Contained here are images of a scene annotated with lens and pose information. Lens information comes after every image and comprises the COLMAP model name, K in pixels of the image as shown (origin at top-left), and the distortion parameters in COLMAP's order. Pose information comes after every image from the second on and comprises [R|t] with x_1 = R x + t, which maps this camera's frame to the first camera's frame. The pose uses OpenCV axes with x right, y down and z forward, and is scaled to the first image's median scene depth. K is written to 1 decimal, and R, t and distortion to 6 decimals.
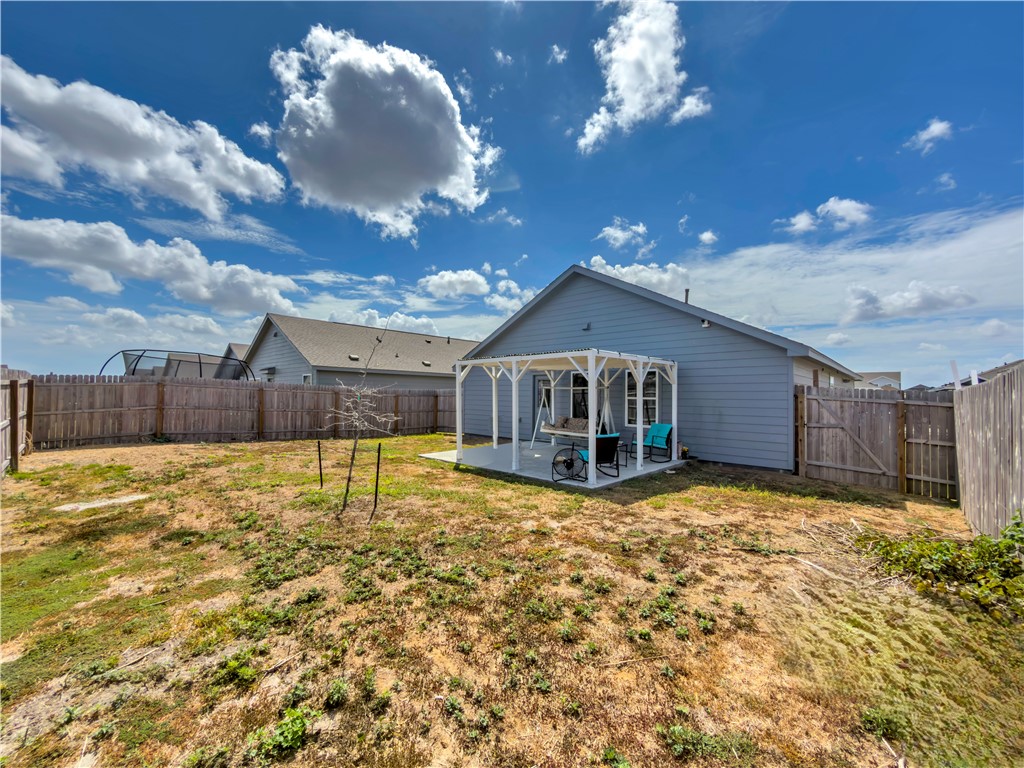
lens RADIAL K [[415.2, 0, 511.7], [0, 415.2, 391.8], [0, 0, 1]] dist [-0.002686, 0.000019]
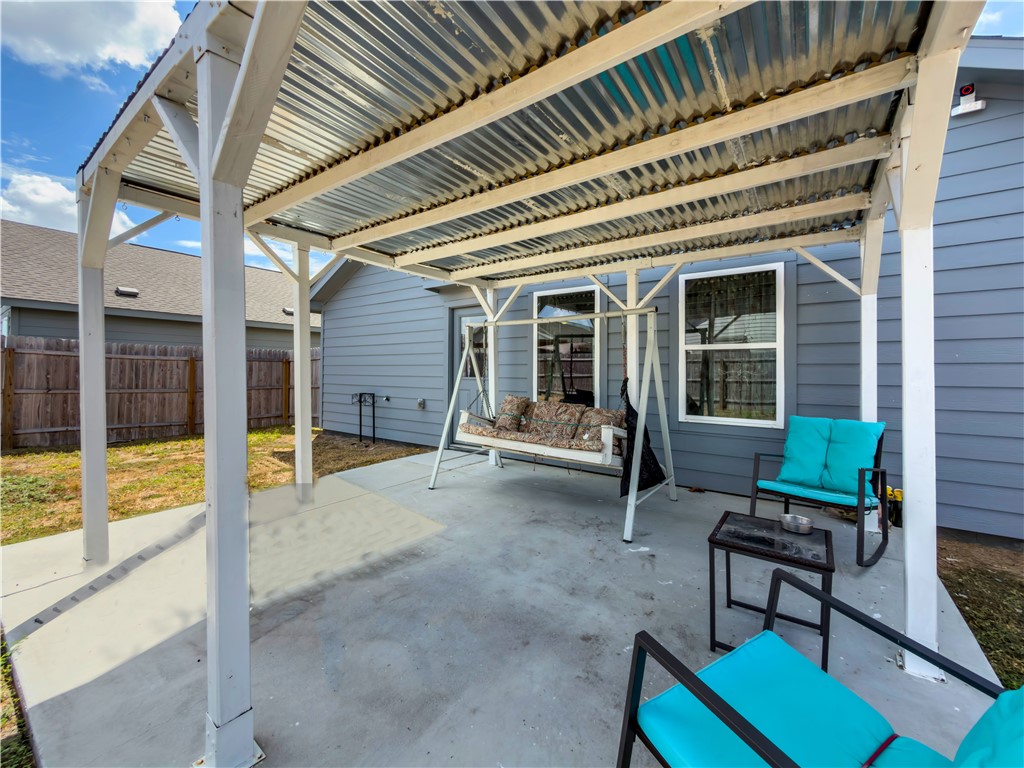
lens RADIAL K [[415.2, 0, 511.7], [0, 415.2, 391.8], [0, 0, 1]] dist [-0.002686, 0.000019]
pose [[0.990847, -0.012214, 0.134435, 0.064136], [0.004699, 0.998415, 0.056077, 0.030582], [-0.134907, -0.054932, 0.989334, 0.591453]]
